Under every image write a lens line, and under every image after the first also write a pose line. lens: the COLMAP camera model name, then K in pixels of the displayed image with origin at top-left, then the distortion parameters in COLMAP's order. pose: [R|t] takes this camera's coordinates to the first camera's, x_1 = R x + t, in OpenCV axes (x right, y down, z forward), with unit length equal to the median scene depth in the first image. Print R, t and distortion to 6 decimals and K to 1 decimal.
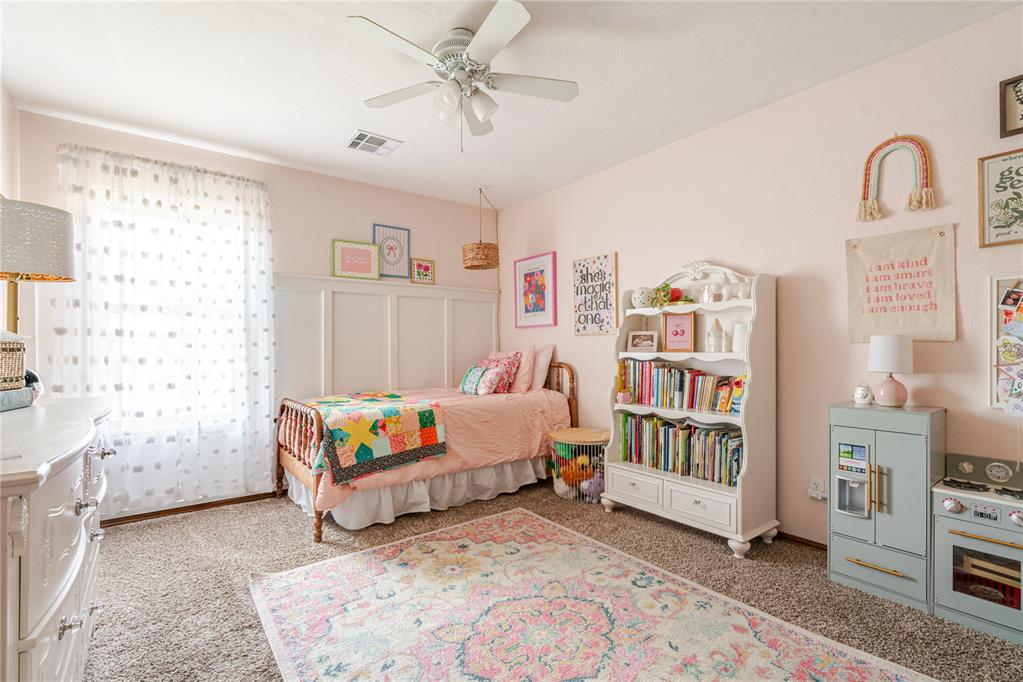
lens RADIAL K [[478.6, 0, 508.4], [0, 478.6, 344.7], [0, 0, 1]] dist [0.000116, 0.002223]
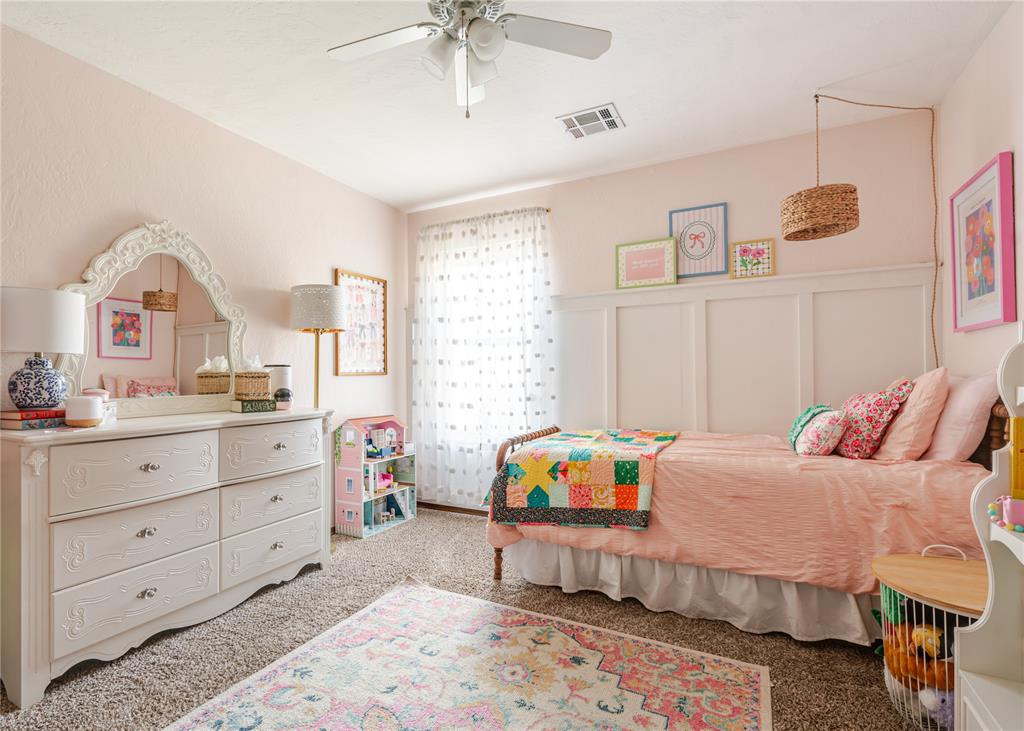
lens RADIAL K [[516.3, 0, 456.1], [0, 516.3, 370.9], [0, 0, 1]] dist [-0.004767, 0.002740]
pose [[0.374226, -0.004386, -0.927327, 0.465108], [0.010281, 0.999947, -0.000581, -0.000567], [0.927281, -0.009316, 0.374251, 0.485553]]
